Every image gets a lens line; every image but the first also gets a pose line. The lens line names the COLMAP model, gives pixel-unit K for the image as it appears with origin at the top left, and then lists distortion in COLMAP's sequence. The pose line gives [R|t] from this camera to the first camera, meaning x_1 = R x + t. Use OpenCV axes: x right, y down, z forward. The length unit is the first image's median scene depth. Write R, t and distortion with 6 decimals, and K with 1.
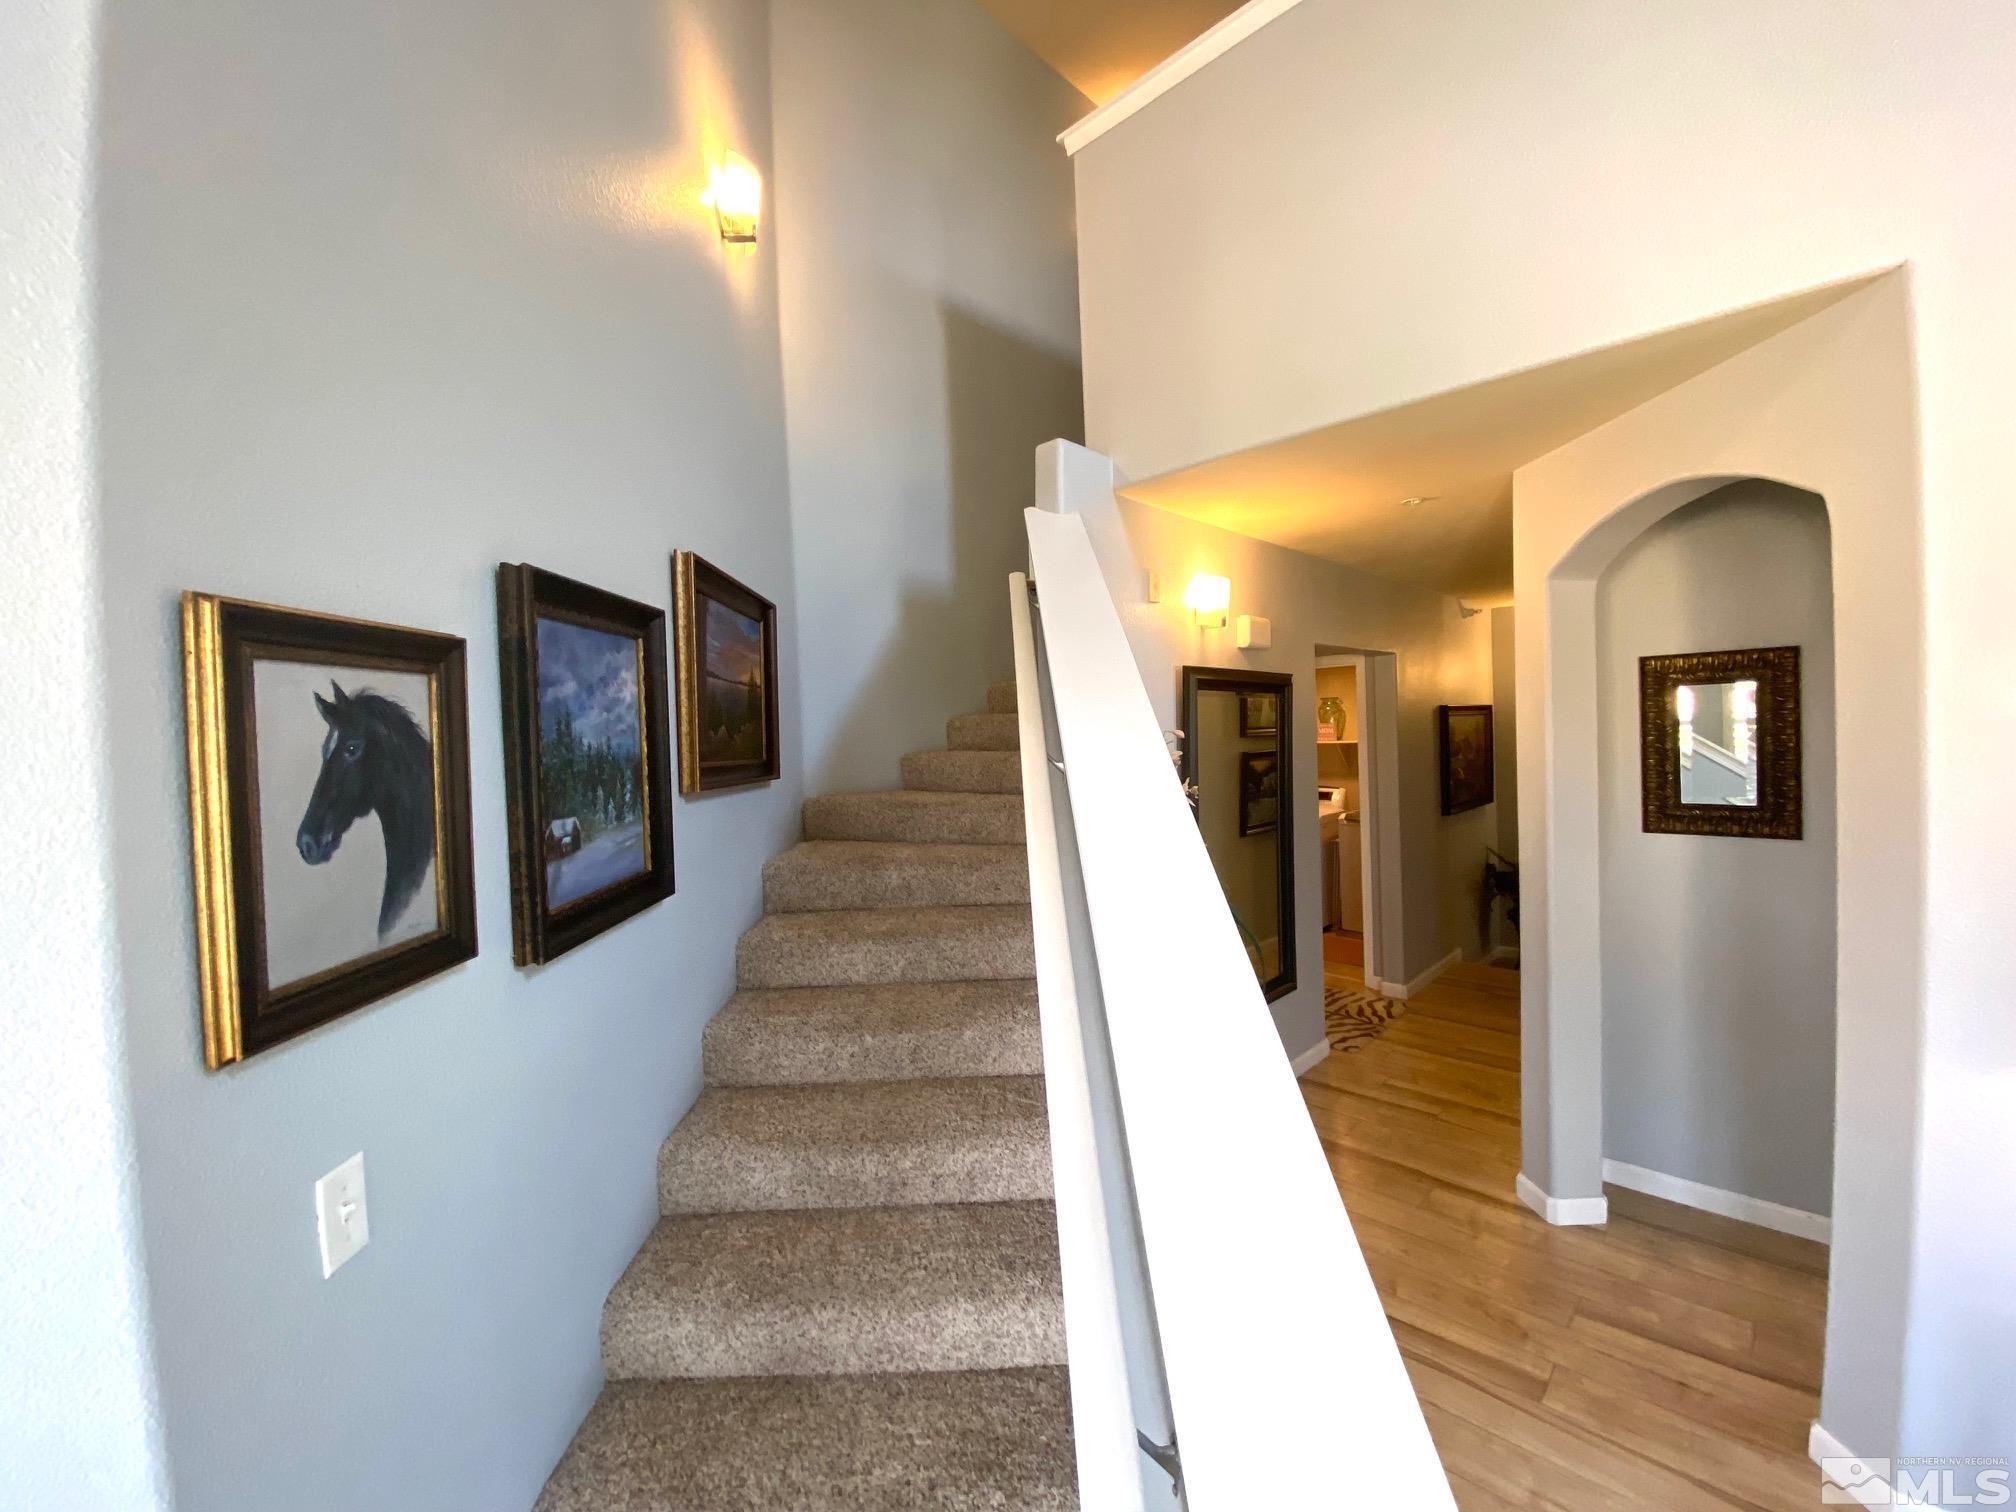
lens RADIAL K [[810.8, 0, 997.9], [0, 810.8, 755.5], [0, 0, 1]] dist [0.012969, -0.015604]
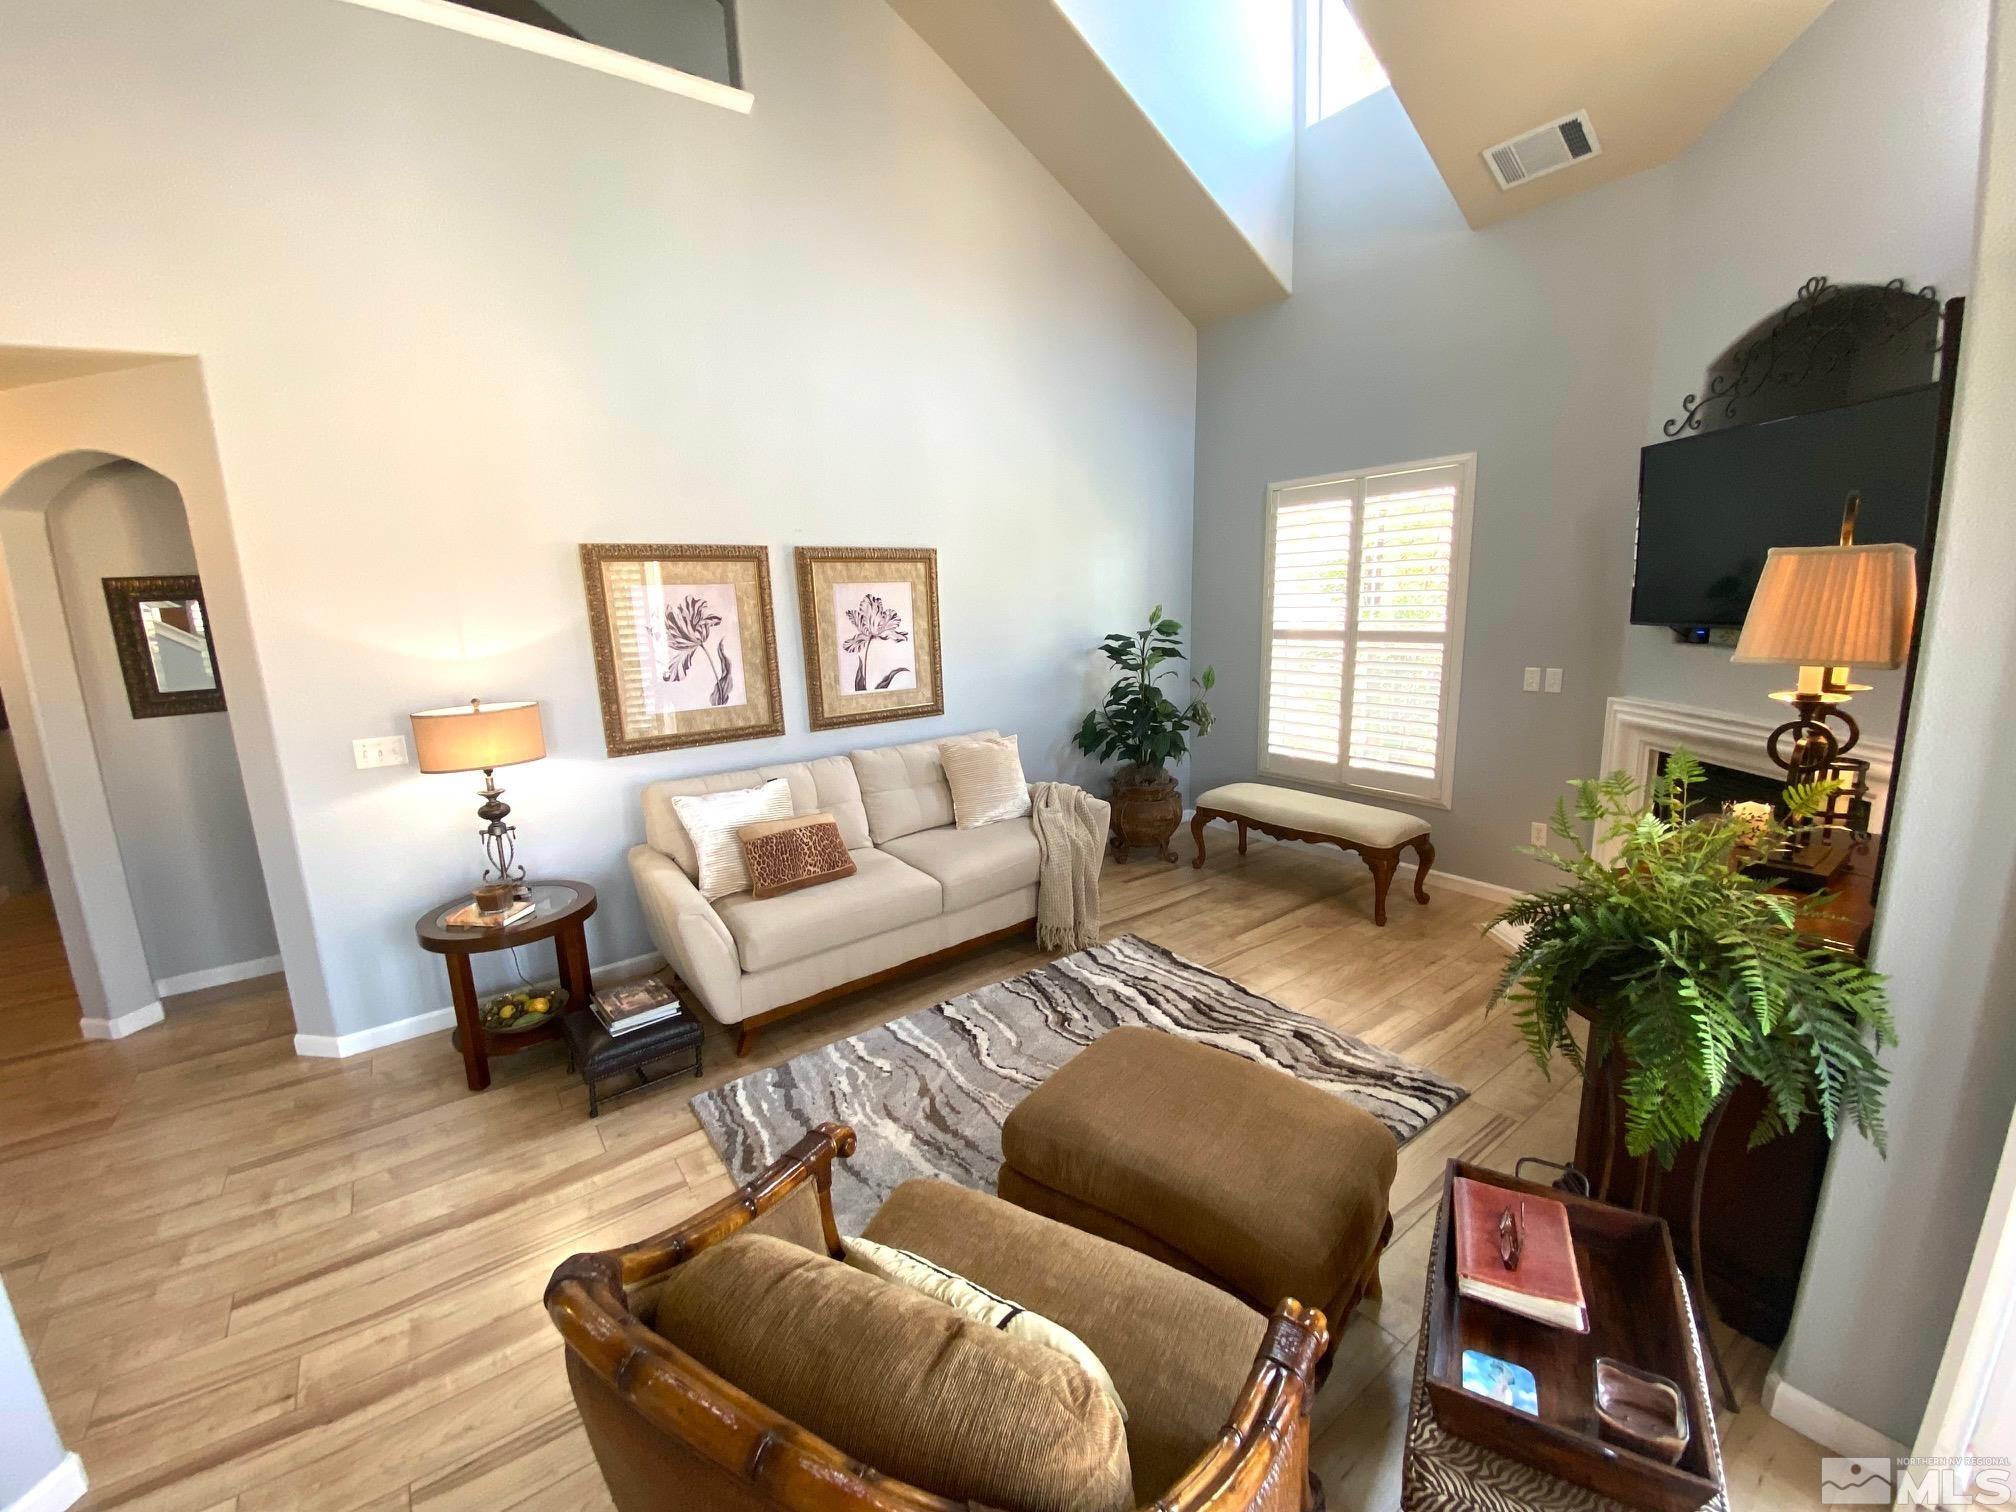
lens RADIAL K [[810.8, 0, 998.3], [0, 810.8, 745.2], [0, 0, 1]] dist [0.012969, -0.015604]
pose [[0.145495, -0.154123, 0.977281, -0.159718], [0.063370, 0.987215, 0.146255, 0.024592], [-0.987327, 0.040651, 0.153402, -0.346565]]
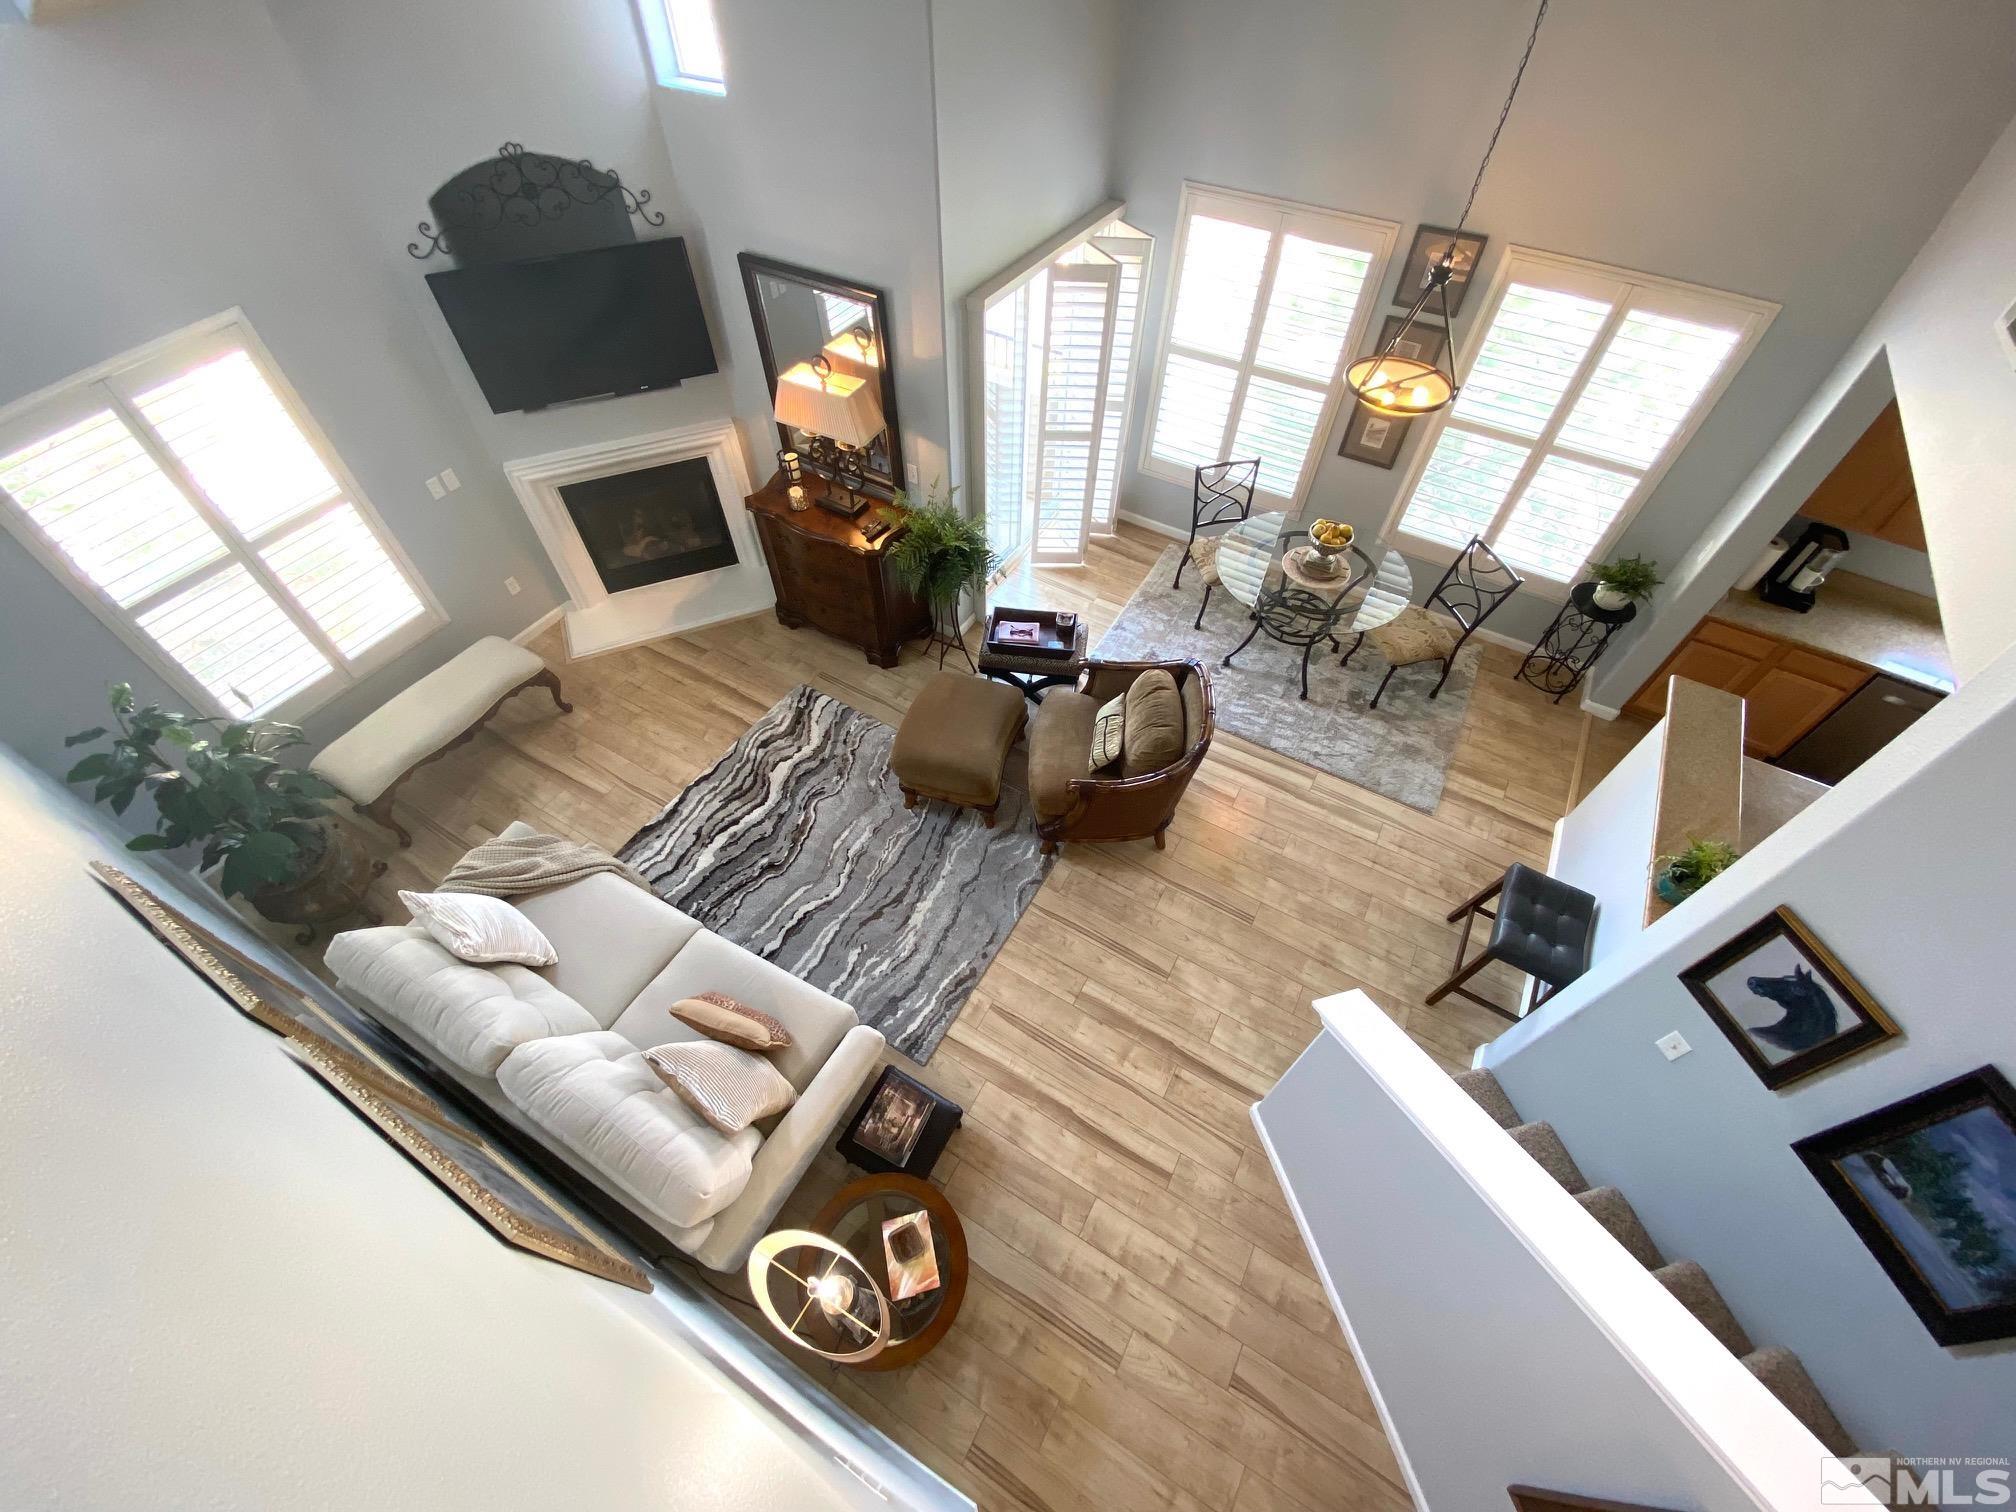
lens RADIAL K [[810.8, 0, 1009.6], [0, 810.8, 751.3], [0, 0, 1]] dist [0.012969, -0.015604]
pose [[-0.962592, 0.218896, -0.159690, 0.368785], [0.002026, 0.595159, 0.803605, -0.522439], [0.270947, 0.773220, -0.573339, 0.268766]]
